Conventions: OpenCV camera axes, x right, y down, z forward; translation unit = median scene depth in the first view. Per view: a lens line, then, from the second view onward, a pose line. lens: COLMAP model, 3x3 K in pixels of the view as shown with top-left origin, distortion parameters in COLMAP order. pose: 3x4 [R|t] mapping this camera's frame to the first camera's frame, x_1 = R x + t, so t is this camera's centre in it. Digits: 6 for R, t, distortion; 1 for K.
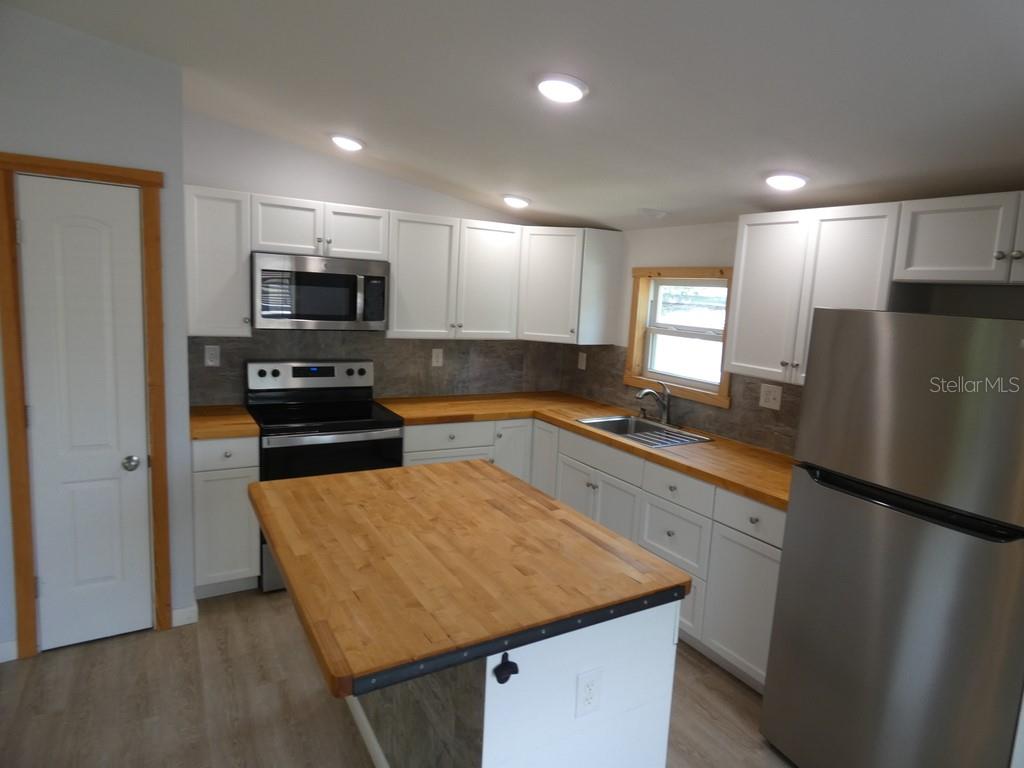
lens RADIAL K [[616.3, 0, 516.6], [0, 616.3, 380.3], [0, 0, 1]] dist [-0.006893, 0.005621]
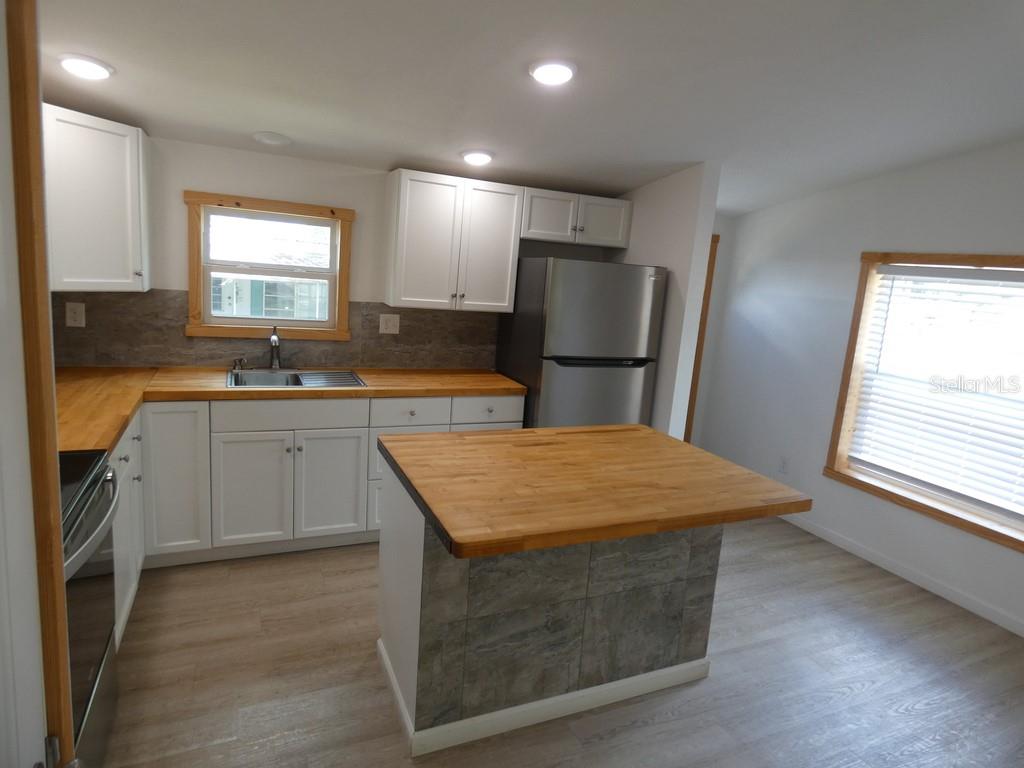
lens RADIAL K [[616.3, 0, 527.9], [0, 616.3, 378.8], [0, 0, 1]] dist [-0.006893, 0.005621]
pose [[0.084431, -0.214584, 0.973049, -0.737040], [0.067639, 0.975518, 0.209260, -0.098896], [-0.994131, 0.048148, 0.096878, 0.603172]]
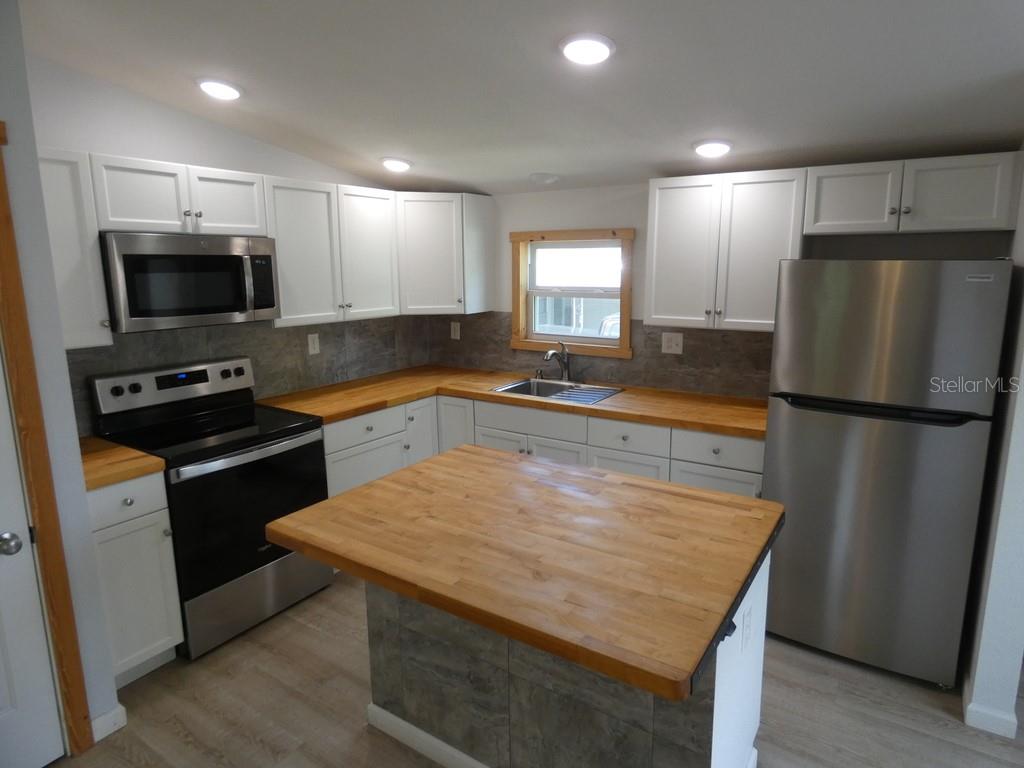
lens RADIAL K [[616.3, 0, 516.8], [0, 616.3, 378.9], [0, 0, 1]] dist [-0.006893, 0.005621]
pose [[0.894502, -0.141068, 0.424224, -0.319775], [0.118238, 0.989772, 0.079819, -0.030942], [-0.431145, -0.021239, 0.902033, 0.102781]]
